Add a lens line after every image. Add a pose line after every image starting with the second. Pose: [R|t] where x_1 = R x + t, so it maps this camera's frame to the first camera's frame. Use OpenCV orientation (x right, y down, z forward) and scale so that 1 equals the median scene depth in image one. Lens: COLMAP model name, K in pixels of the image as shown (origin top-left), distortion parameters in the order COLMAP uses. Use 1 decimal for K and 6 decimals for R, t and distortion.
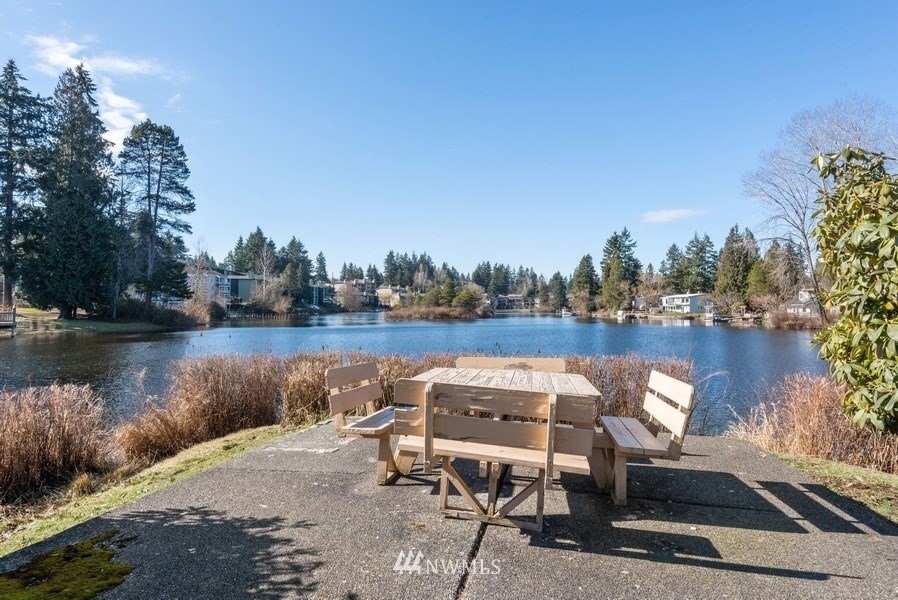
lens RADIAL K [[504.5, 0, 442.9], [0, 504.5, 299.6], [0, 0, 1]] dist [-0.002071, 0.000496]
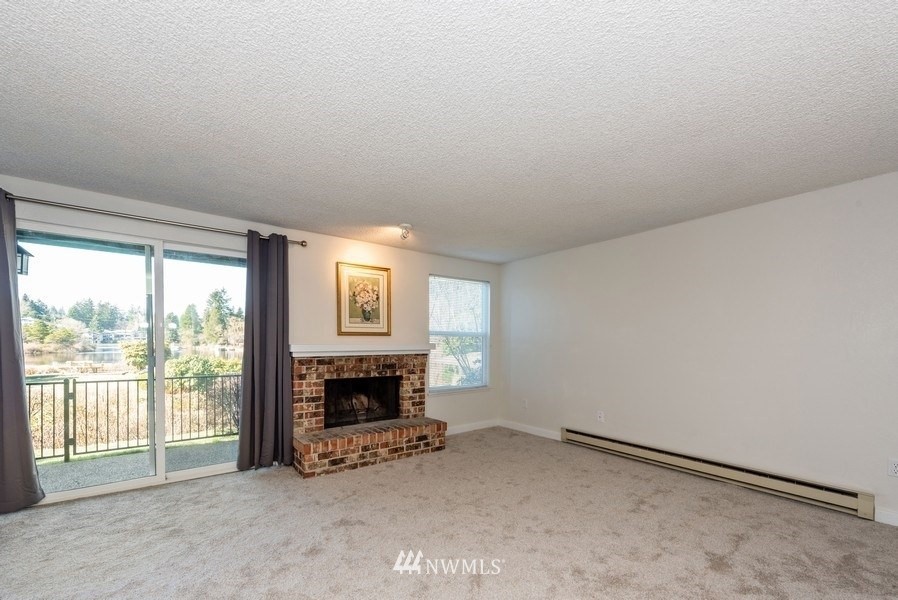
lens RADIAL K [[361.1, 0, 447.2], [0, 361.1, 350.0], [0, 0, 1]] dist [0.000204, -0.000153]
pose [[0.646993, -0.015816, 0.762332, -0.009687], [-0.014350, 0.999355, 0.032912, -0.006533], [-0.762361, -0.032233, 0.646349, -0.142836]]
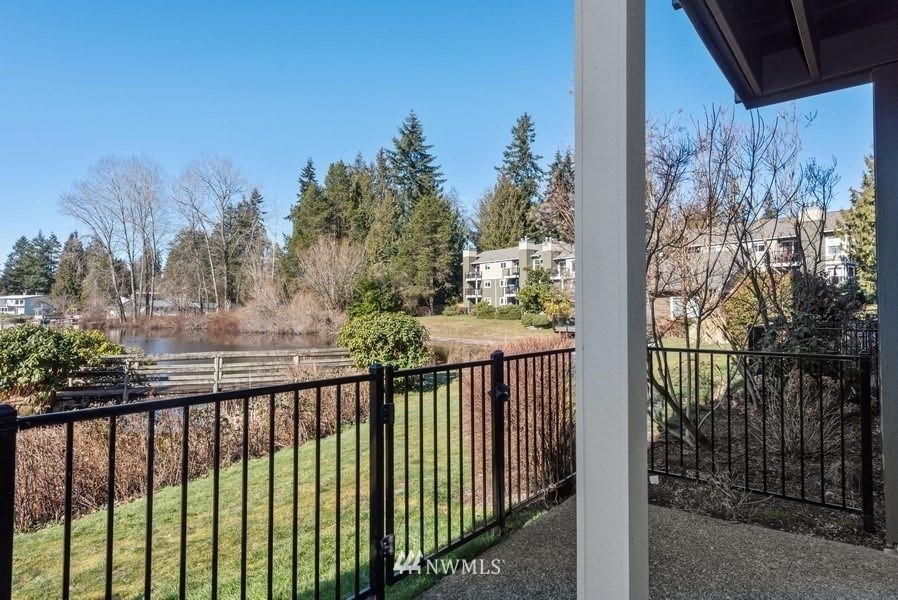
lens RADIAL K [[504.5, 0, 445.7], [0, 504.5, 300.0], [0, 0, 1]] dist [-0.002071, 0.000496]
pose [[0.441911, 0.010538, 0.896997, -0.017162], [-0.012361, 0.999908, -0.005657, -0.005163], [-0.896974, -0.008588, 0.442001, -0.118439]]
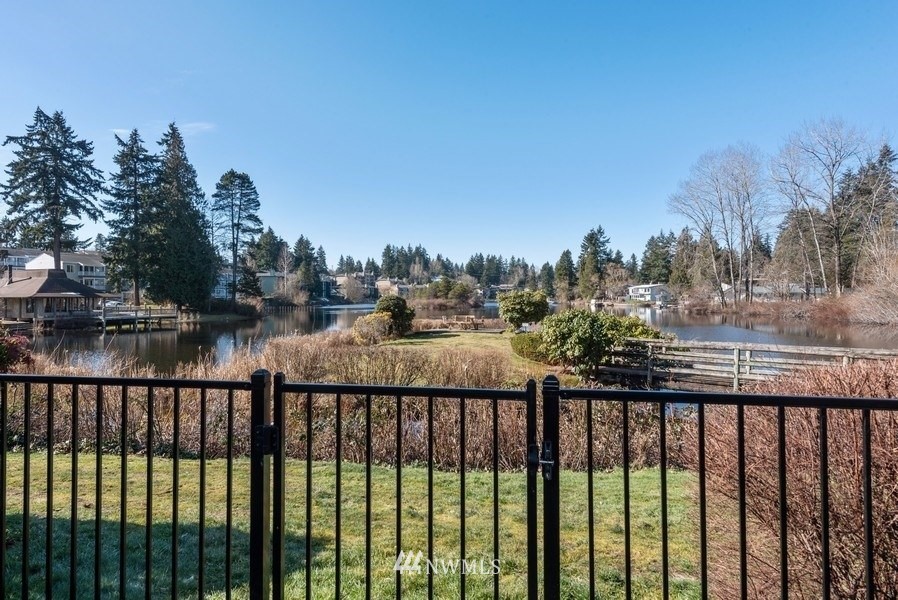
lens RADIAL K [[504.5, 0, 452.6], [0, 504.5, 294.5], [0, 0, 1]] dist [-0.002071, 0.000496]
pose [[0.999453, -0.012245, 0.030732, -0.005376], [0.011914, 0.999869, 0.010918, -0.005077], [-0.030862, -0.010546, 0.999468, -0.120623]]
